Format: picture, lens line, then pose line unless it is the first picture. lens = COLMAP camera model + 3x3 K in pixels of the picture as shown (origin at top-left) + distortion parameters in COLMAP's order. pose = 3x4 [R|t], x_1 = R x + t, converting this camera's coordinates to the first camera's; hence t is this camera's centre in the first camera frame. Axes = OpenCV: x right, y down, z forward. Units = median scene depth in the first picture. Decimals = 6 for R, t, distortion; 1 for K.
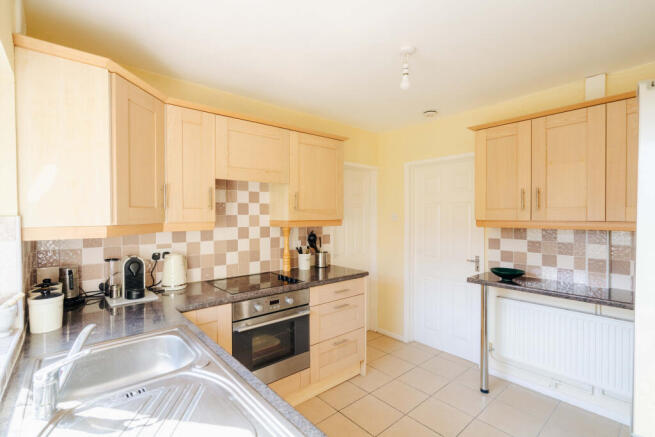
lens RADIAL K [[299.9, 0, 327.5], [0, 299.9, 218.5], [0, 0, 1]] dist [-0.000713, -0.000038]
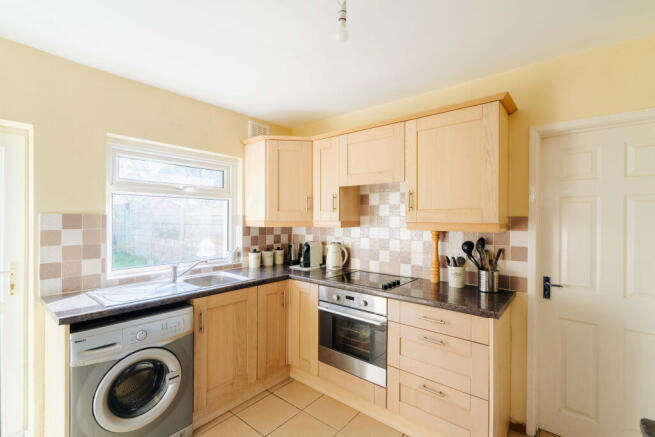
lens RADIAL K [[299.9, 0, 327.5], [0, 299.9, 218.5], [0, 0, 1]] dist [-0.000713, -0.000038]
pose [[0.173207, 0.007077, -0.984860, 0.714082], [-0.014658, 0.999882, 0.004607, -0.004512], [0.984776, 0.013638, 0.173291, 0.616954]]
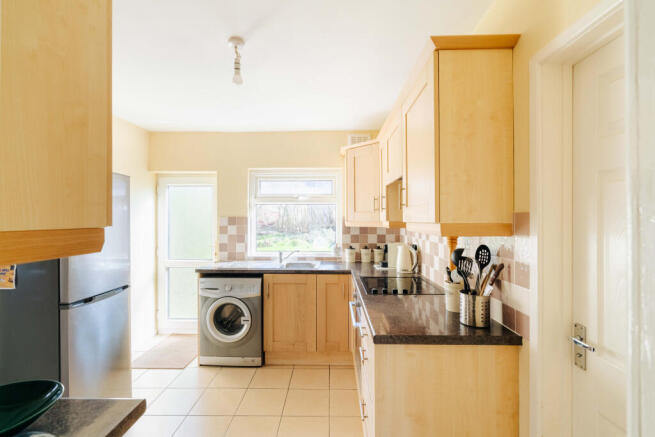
lens RADIAL K [[299.9, 0, 327.5], [0, 299.9, 218.5], [0, 0, 1]] dist [-0.000713, -0.000038]
pose [[-0.667712, 0.002137, -0.744417, 0.576525], [-0.003940, 0.999972, 0.006404, -0.006221], [0.744409, 0.007210, -0.667685, 1.367754]]
